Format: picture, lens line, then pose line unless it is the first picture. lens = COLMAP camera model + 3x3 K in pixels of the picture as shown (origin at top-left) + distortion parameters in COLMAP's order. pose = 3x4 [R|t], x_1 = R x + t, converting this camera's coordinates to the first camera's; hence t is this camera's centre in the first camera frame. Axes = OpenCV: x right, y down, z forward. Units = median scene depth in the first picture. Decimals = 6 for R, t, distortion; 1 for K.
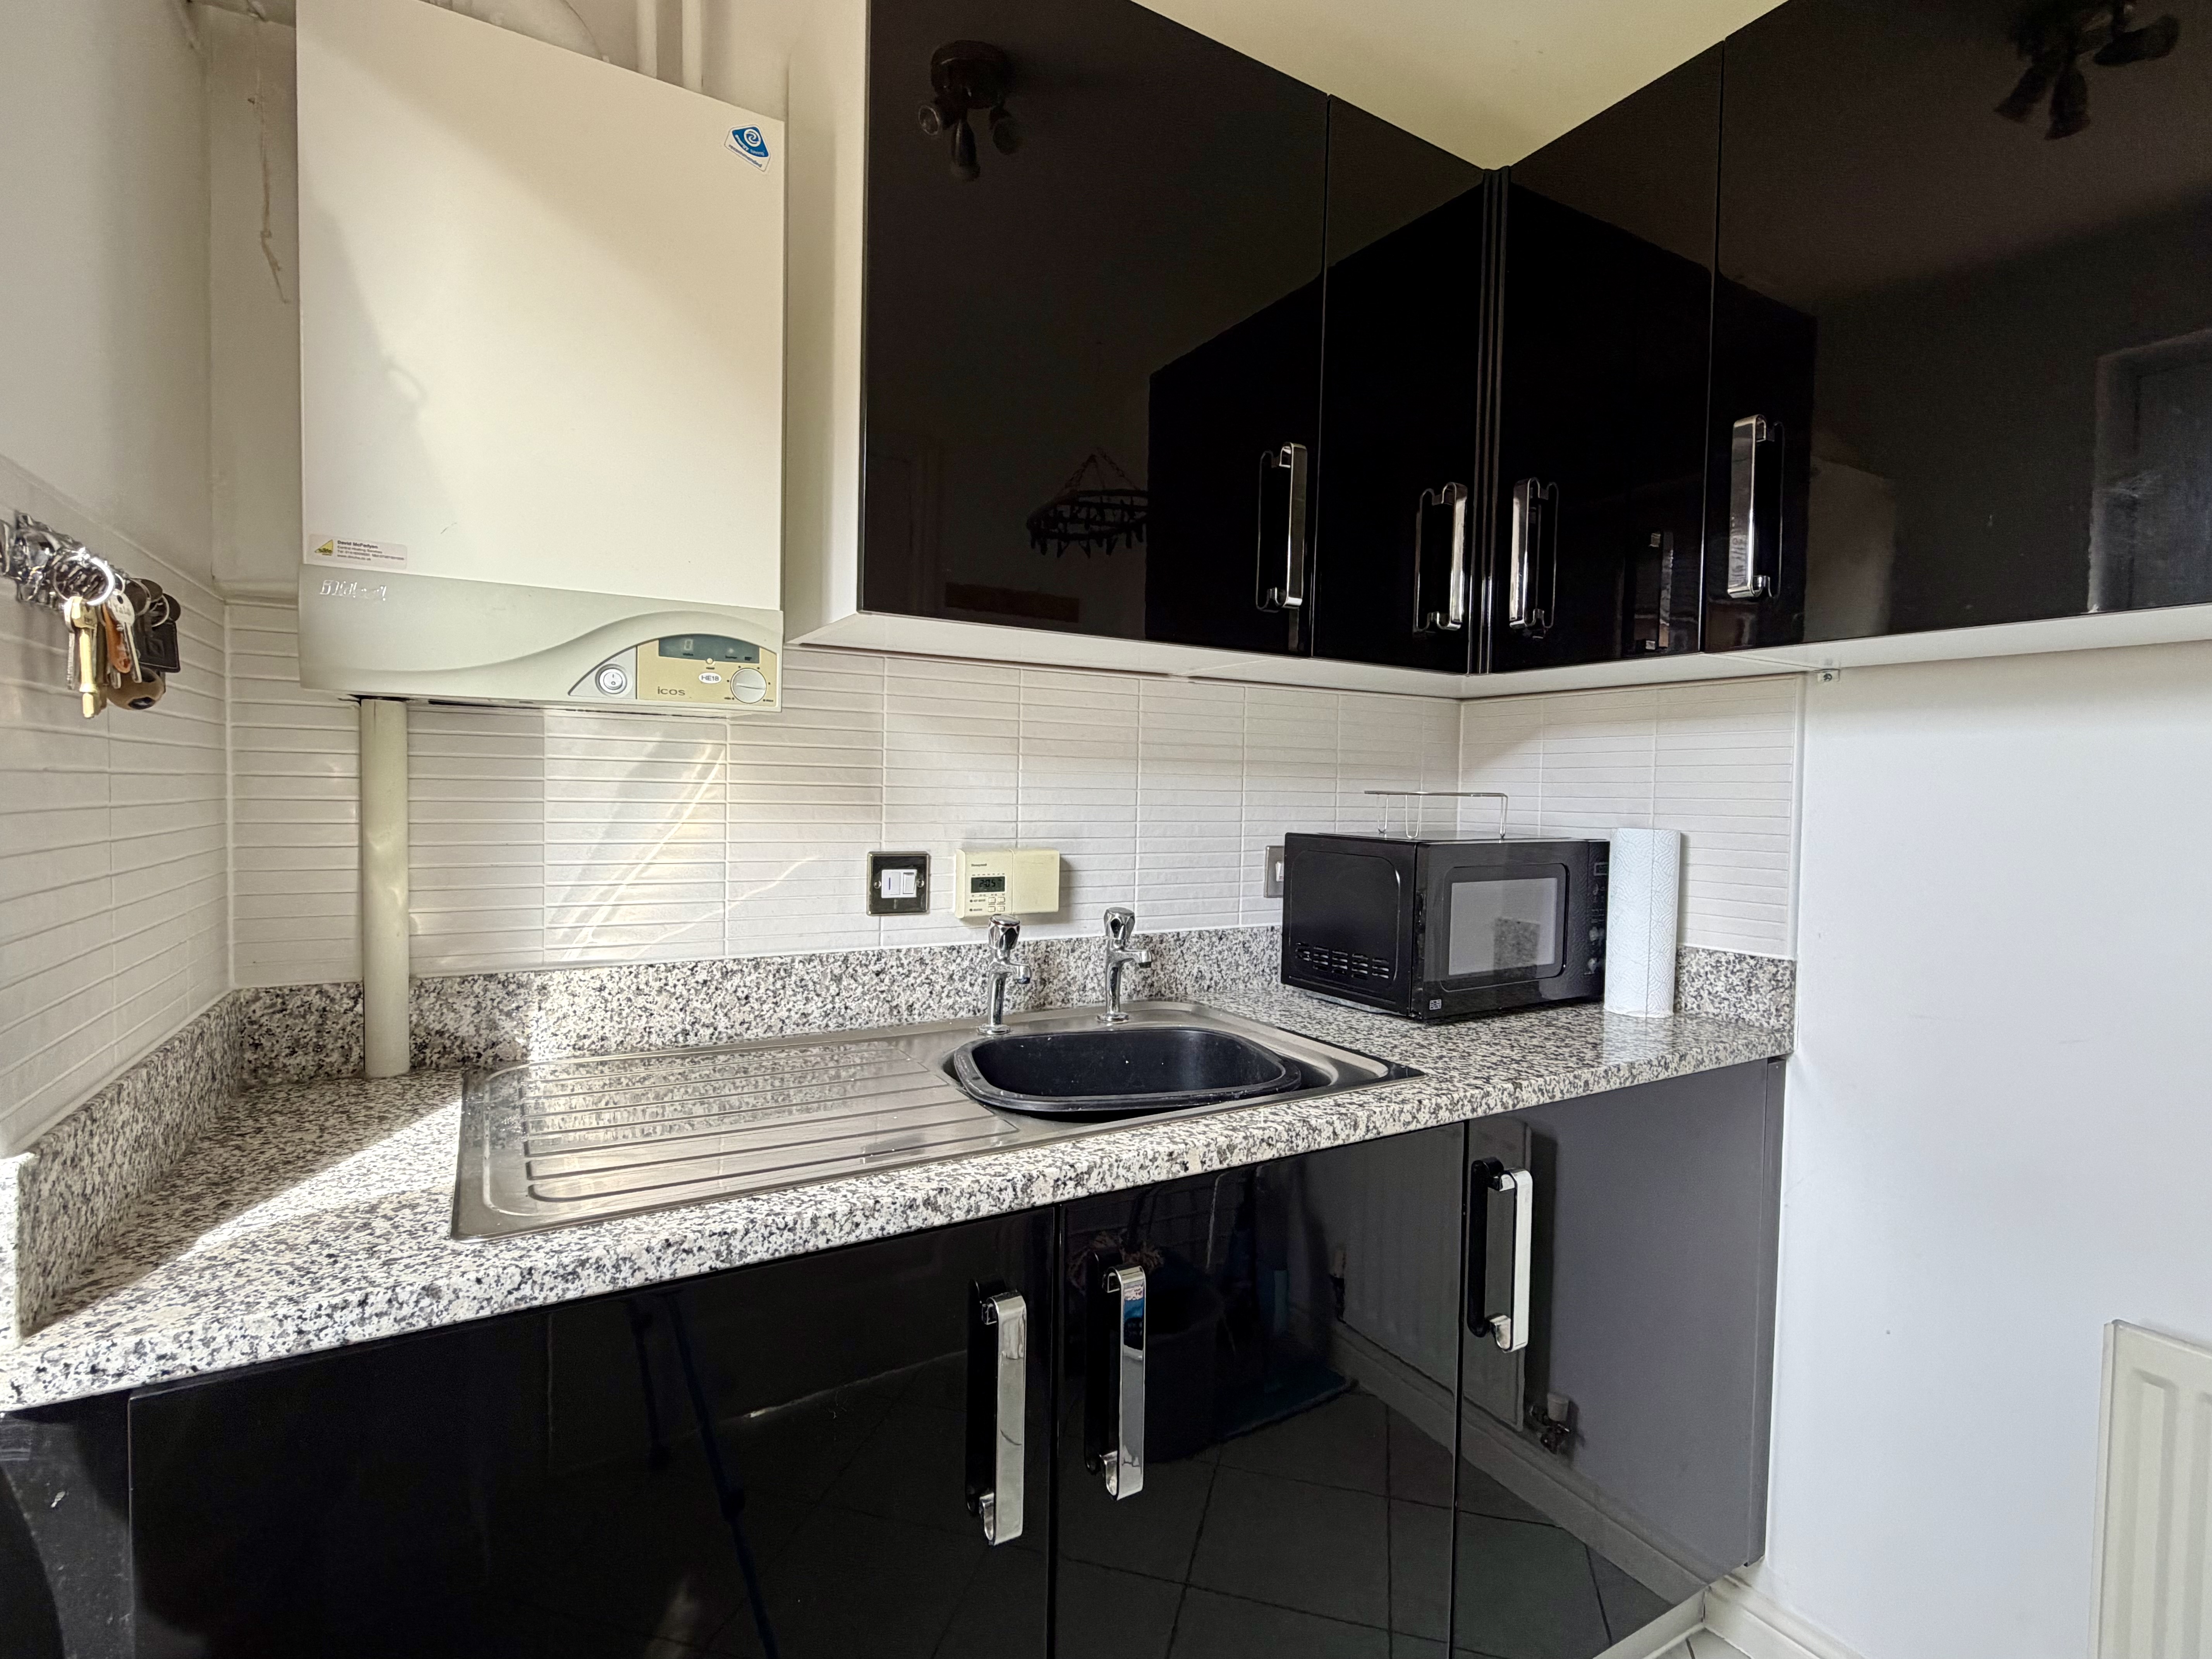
lens RADIAL K [[1050.4, 0, 1096.7], [0, 1050.4, 828.4], [0, 0, 1]] dist [0.000312, -0.000524]
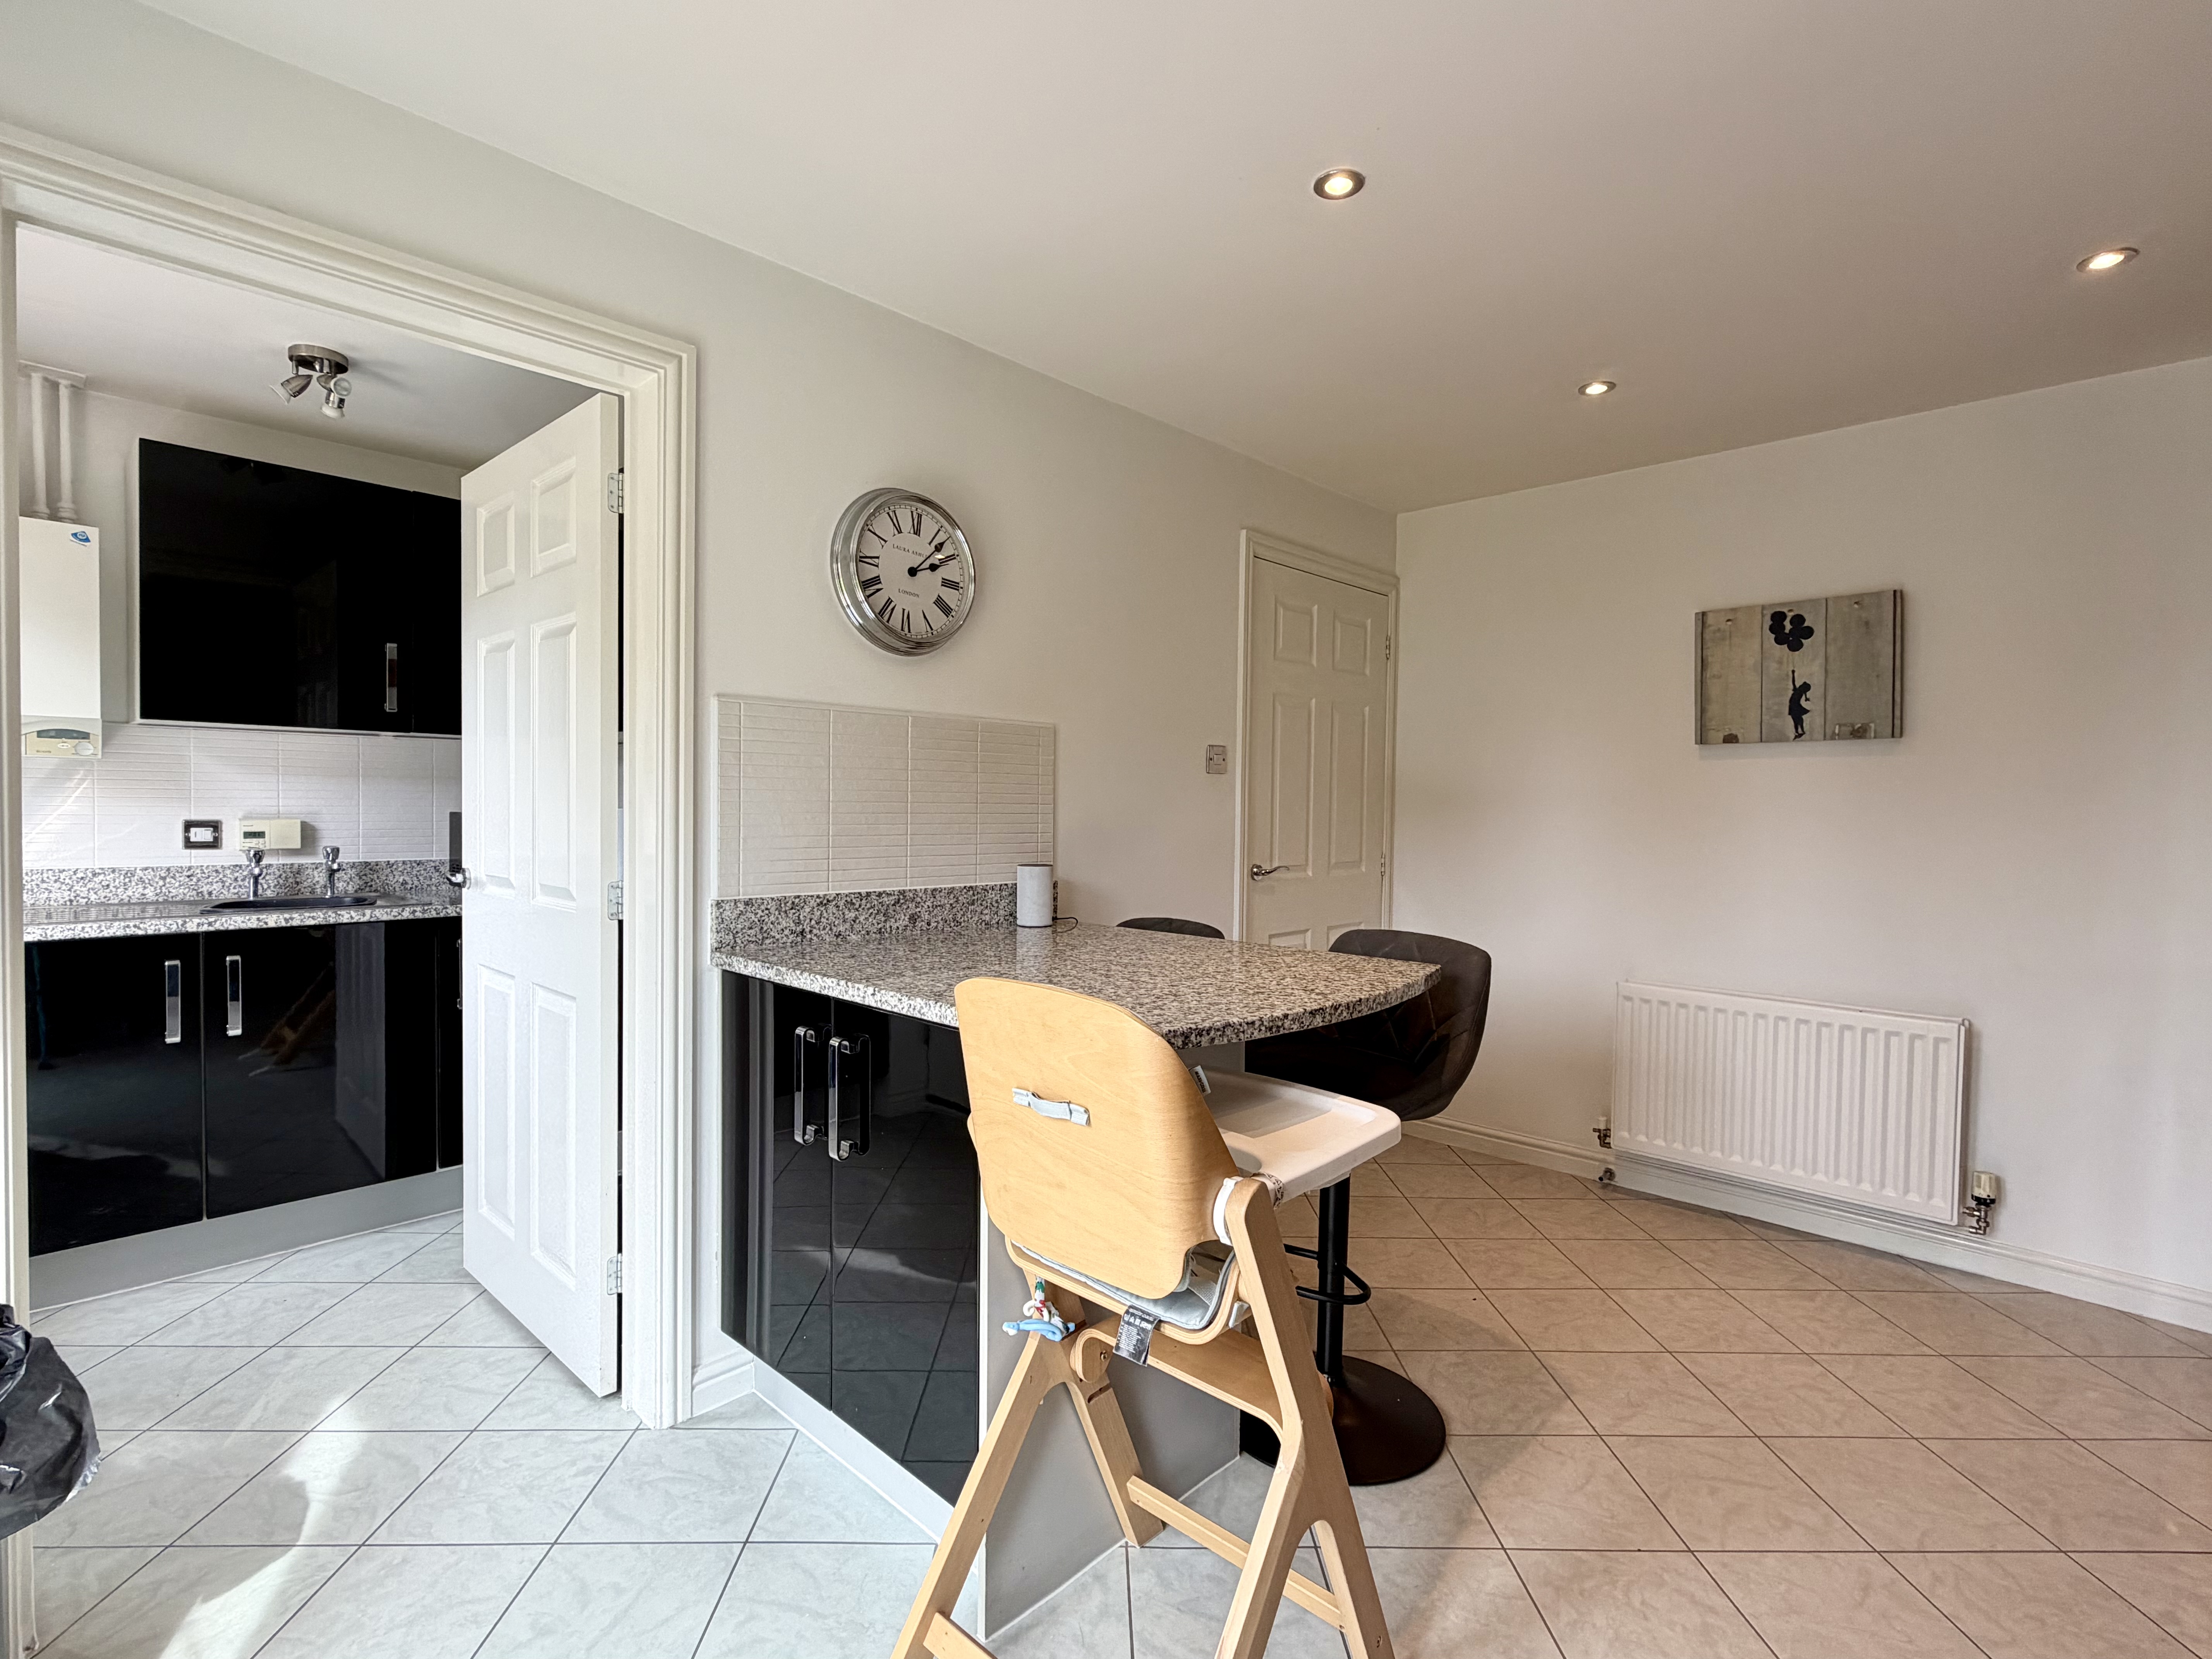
lens RADIAL K [[1050.4, 0, 1096.7], [0, 1050.4, 828.4], [0, 0, 1]] dist [0.000312, -0.000524]
pose [[0.961417, -0.010121, 0.274908, 0.985184], [0.011183, 0.999935, -0.002298, 0.065889], [-0.274867, 0.005283, 0.961468, -1.571464]]
